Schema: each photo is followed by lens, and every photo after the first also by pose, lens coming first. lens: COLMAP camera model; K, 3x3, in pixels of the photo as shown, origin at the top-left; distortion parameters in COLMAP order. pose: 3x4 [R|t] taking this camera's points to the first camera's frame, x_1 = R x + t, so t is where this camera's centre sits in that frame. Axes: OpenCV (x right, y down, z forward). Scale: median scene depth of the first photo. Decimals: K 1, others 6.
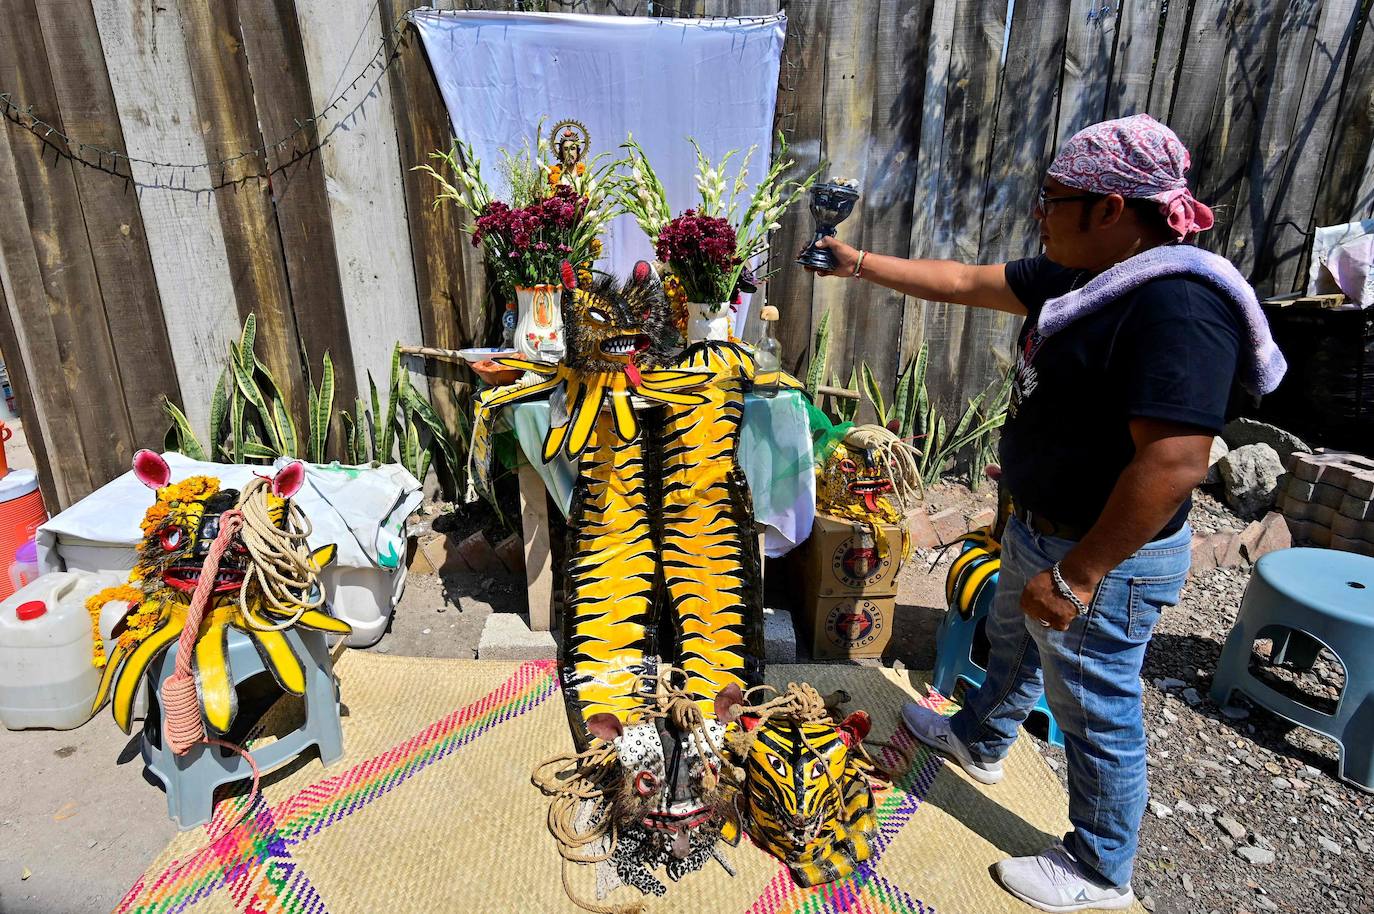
lens RADIAL K [[546.7, 0, 685.2], [0, 546.7, 456.3], [0, 0, 1]] dist [0.000429, 0.000002]
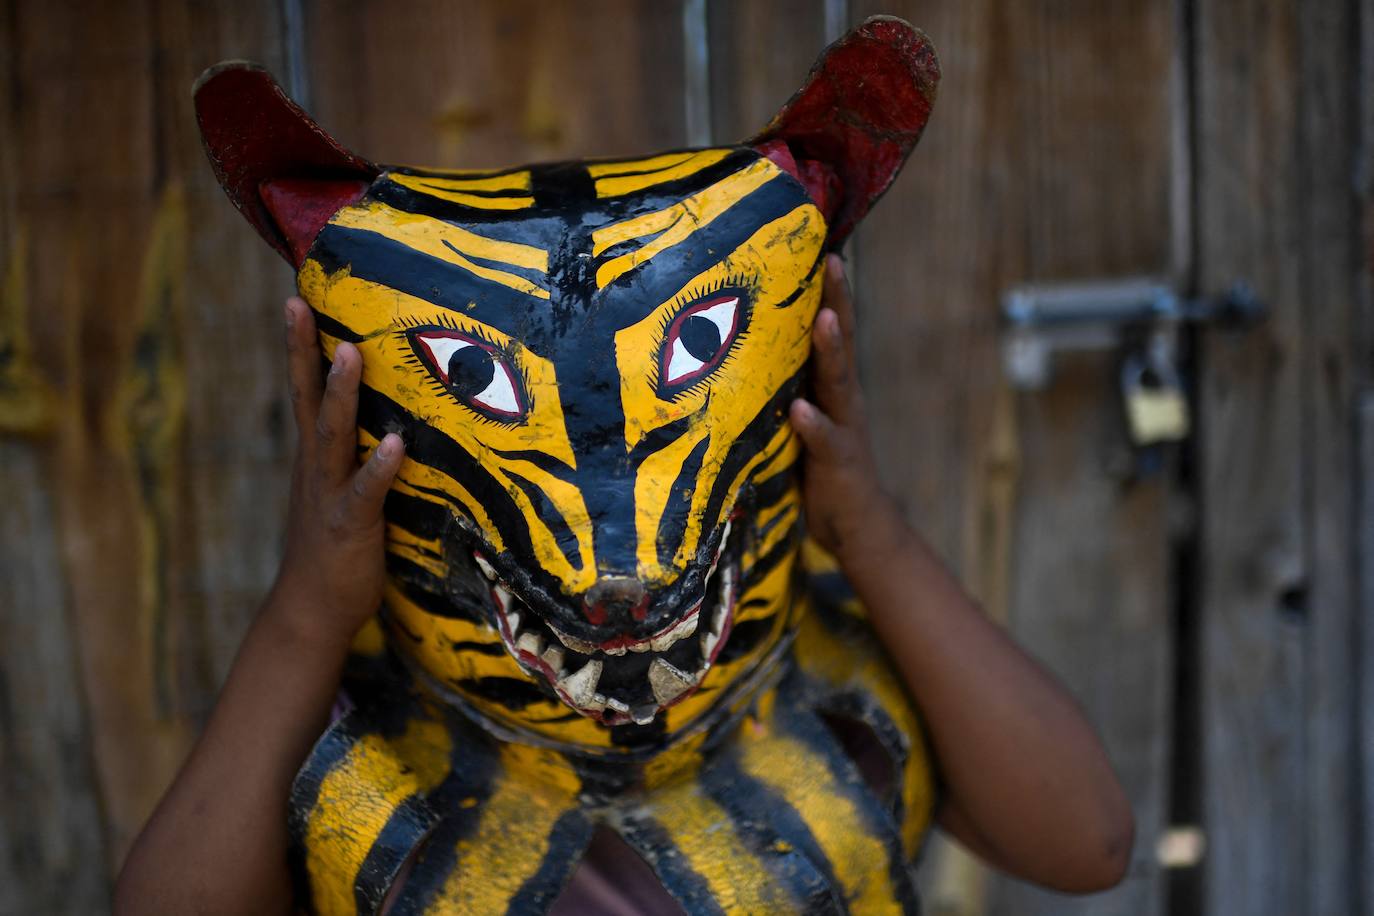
lens RADIAL K [[546.7, 0, 688.4], [0, 546.7, 457.7], [0, 0, 1]] dist [0.000429, 0.000002]
pose [[0.948317, -0.158998, 0.274617, 0.185983], [0.076455, 0.954402, 0.288566, 0.558146], [-0.307976, -0.252657, 0.917232, 0.826382]]
